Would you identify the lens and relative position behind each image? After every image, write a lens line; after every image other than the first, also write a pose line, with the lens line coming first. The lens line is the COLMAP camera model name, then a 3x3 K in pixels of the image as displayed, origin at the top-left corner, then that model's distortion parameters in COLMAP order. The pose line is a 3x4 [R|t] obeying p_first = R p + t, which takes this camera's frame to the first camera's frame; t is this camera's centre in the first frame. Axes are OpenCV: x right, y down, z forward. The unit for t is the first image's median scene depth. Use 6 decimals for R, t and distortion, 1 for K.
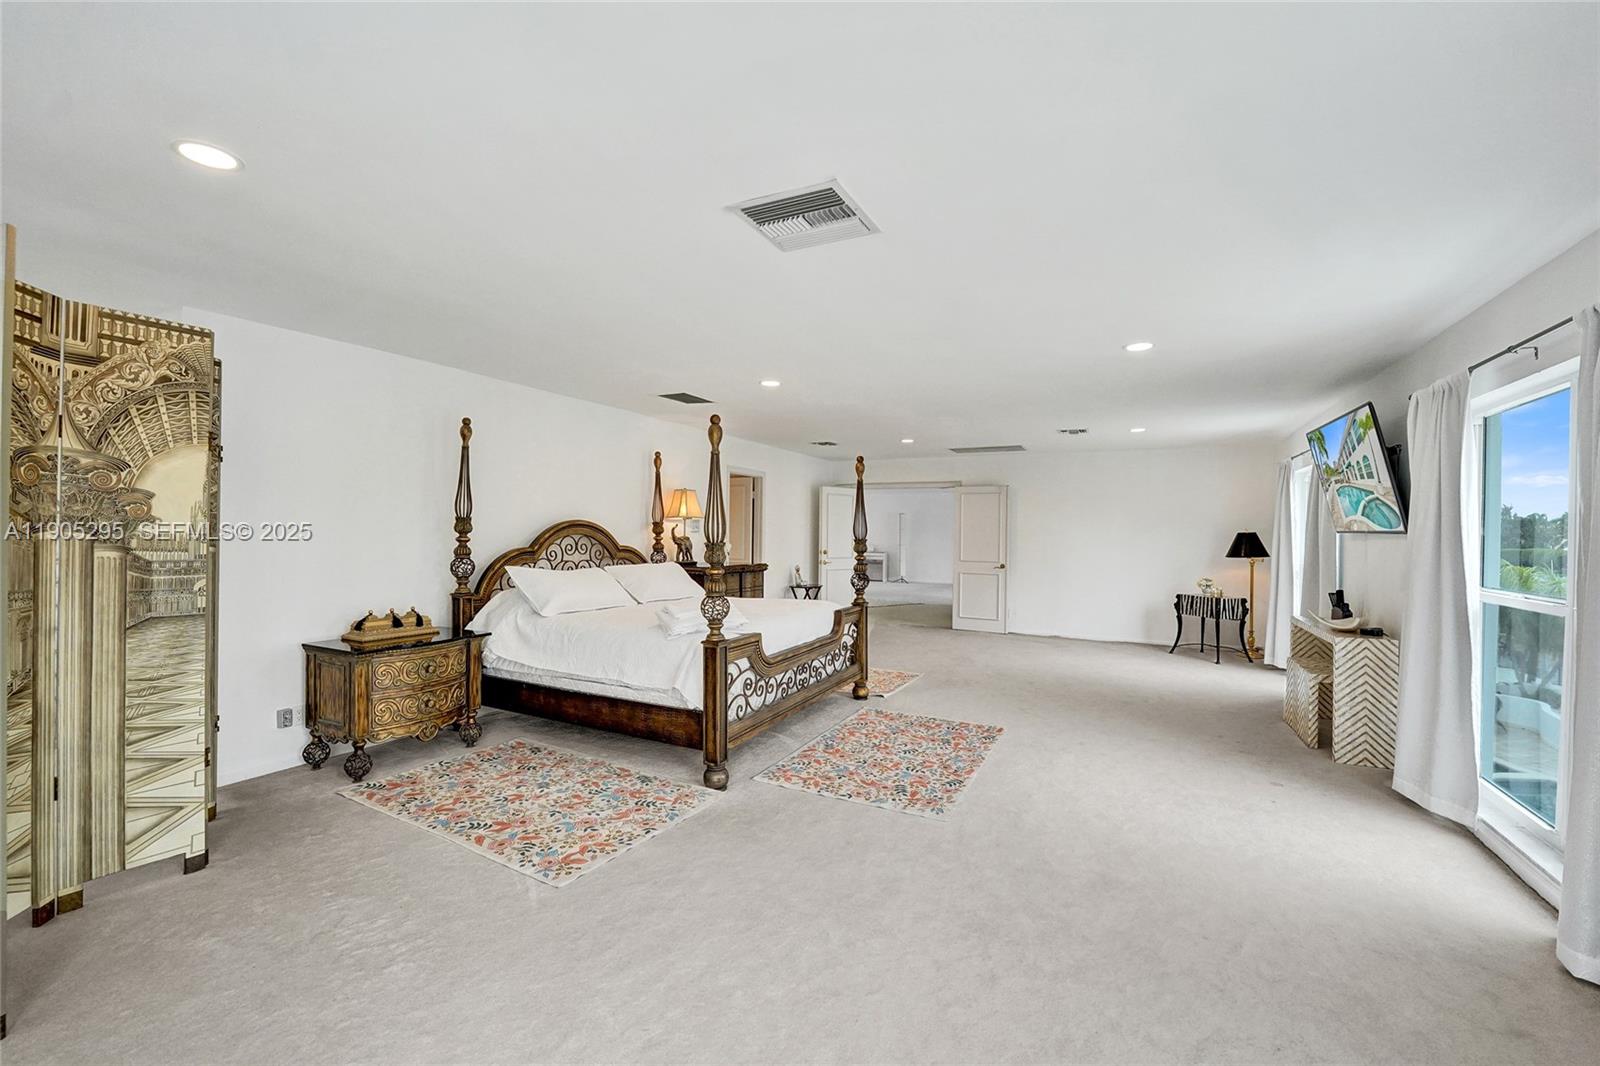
lens RADIAL K [[657.7, 0, 800.0], [0, 657.7, 533.0], [0, 0, 1]] dist [-0.000519, -0.000066]
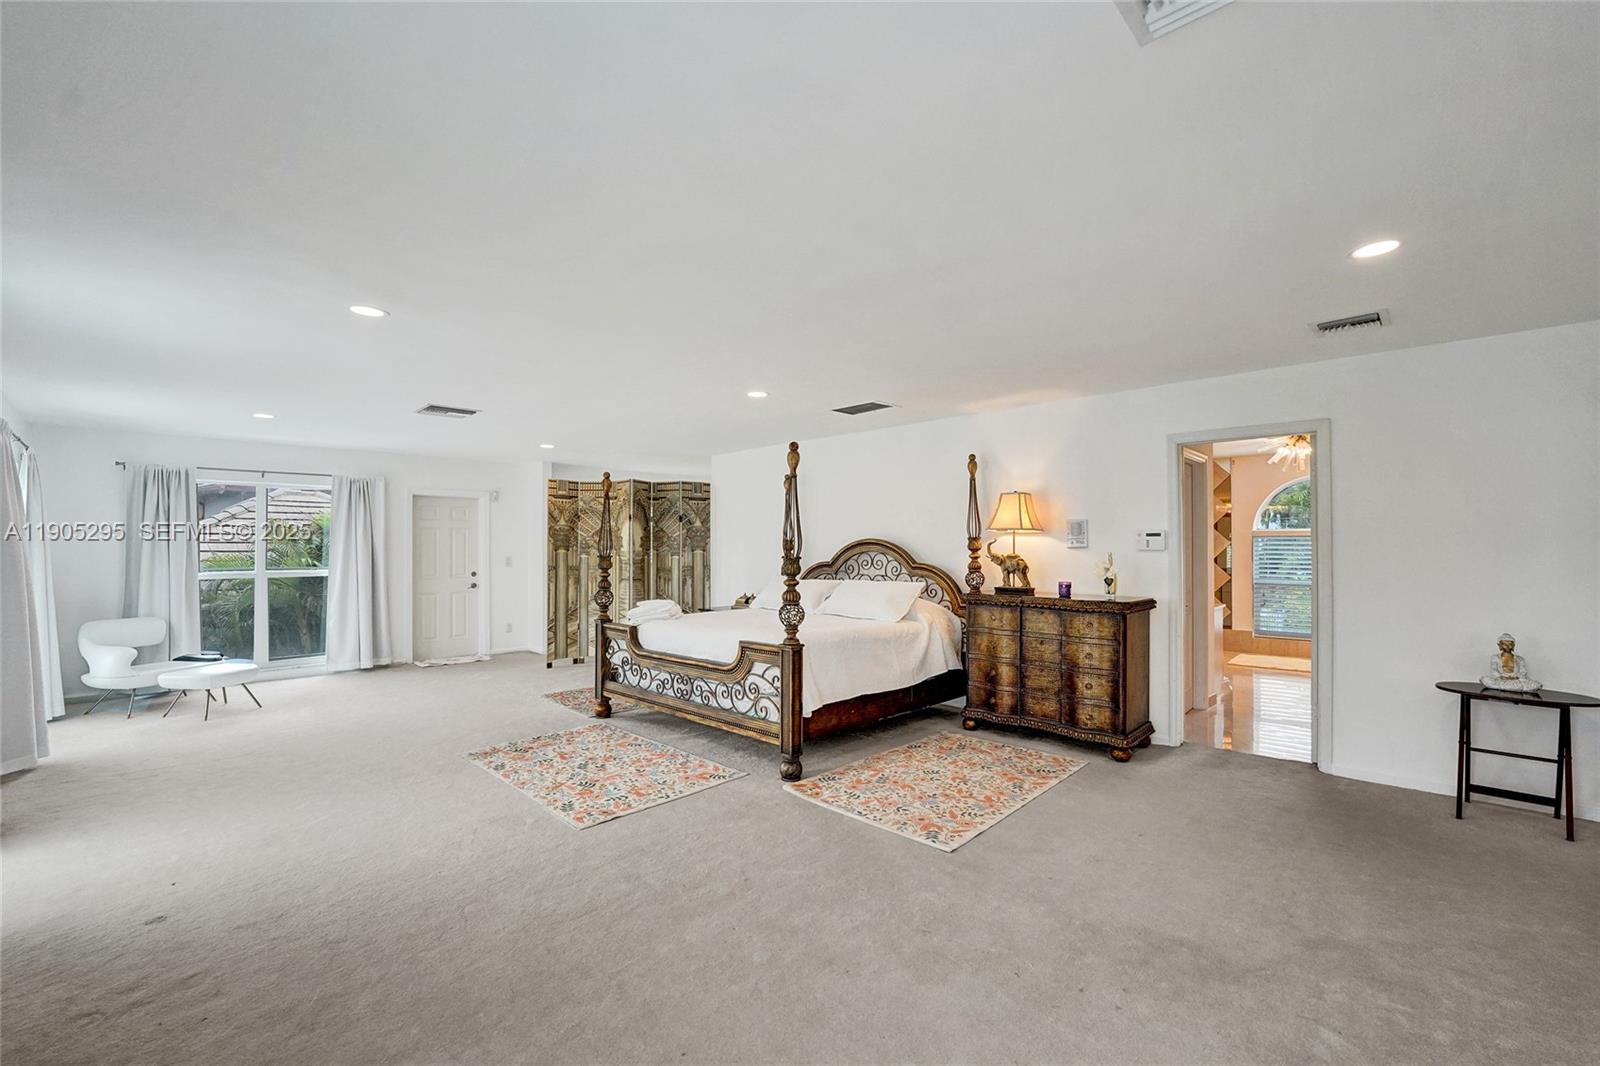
lens RADIAL K [[684.0, 0, 798.6], [0, 684.0, 545.1], [0, 0, 1]] dist [-0.000472, -0.000005]
pose [[-0.307064, -0.012846, -0.951602, 0.904010], [-0.002128, 0.999916, -0.012812, 0.007337], [0.951686, -0.001909, -0.307066, 1.392745]]
